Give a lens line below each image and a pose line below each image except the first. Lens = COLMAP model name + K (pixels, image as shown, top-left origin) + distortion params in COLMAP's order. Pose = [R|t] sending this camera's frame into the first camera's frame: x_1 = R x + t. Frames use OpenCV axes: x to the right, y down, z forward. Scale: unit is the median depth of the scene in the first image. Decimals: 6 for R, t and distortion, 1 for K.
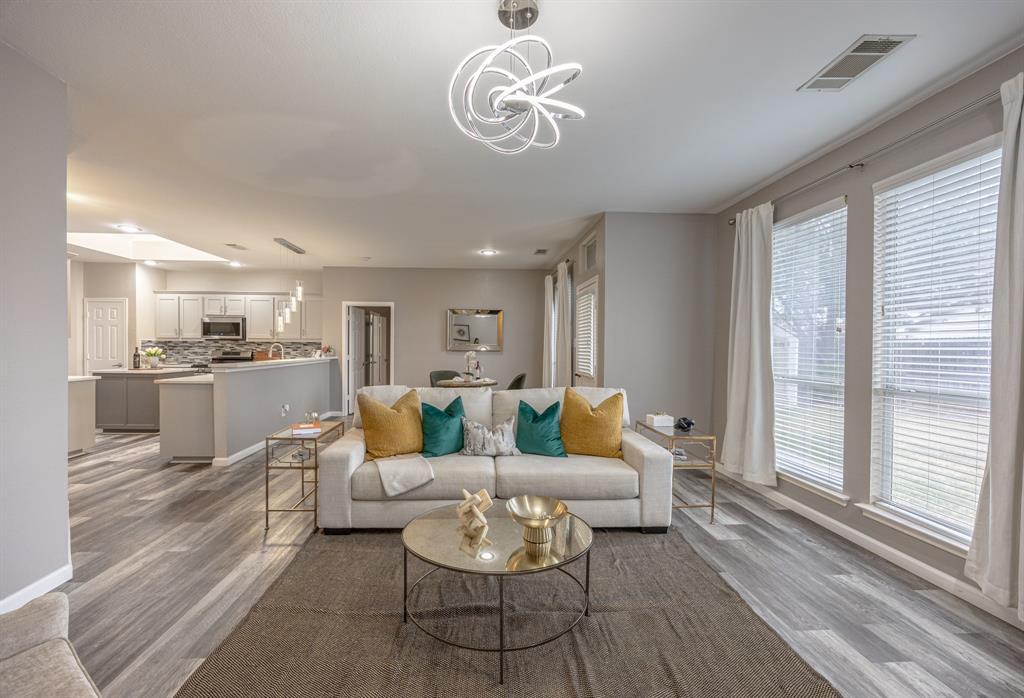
lens RADIAL K [[447.1, 0, 512.0], [0, 447.1, 349.0], [0, 0, 1]] dist [0.000392, 0.000056]
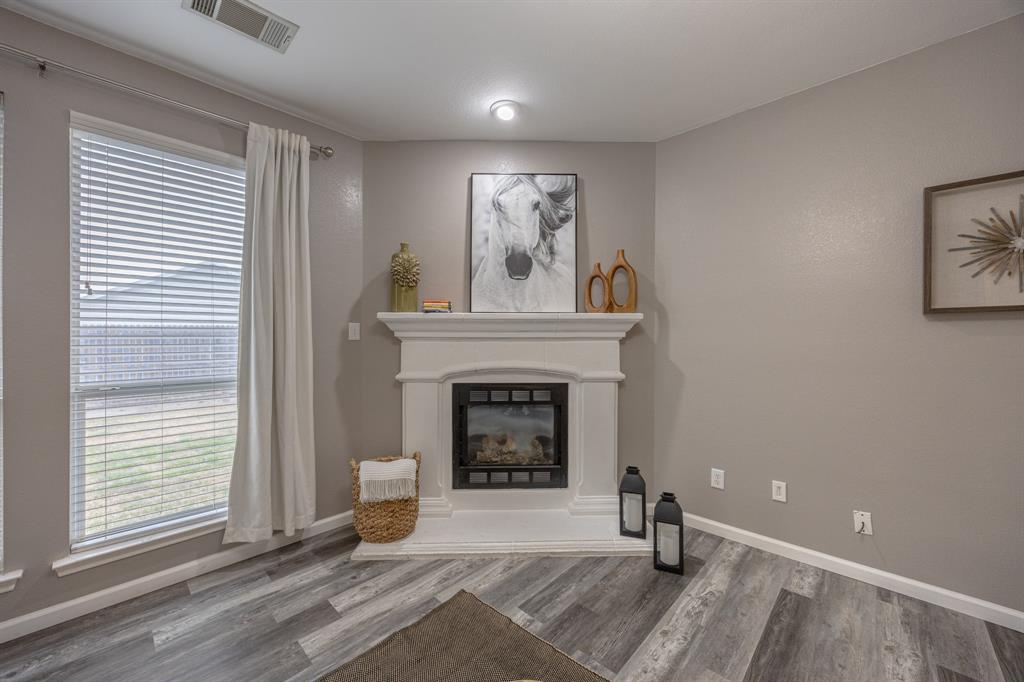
lens RADIAL K [[388.4, 0, 512.0], [0, 388.4, 341.0], [0, 0, 1]] dist [-0.000779, -0.000051]
pose [[-0.661879, -0.011759, 0.749519, -0.167671], [0.001236, 0.999858, 0.016778, -0.008844], [-0.749610, 0.012032, -0.661771, 1.096853]]
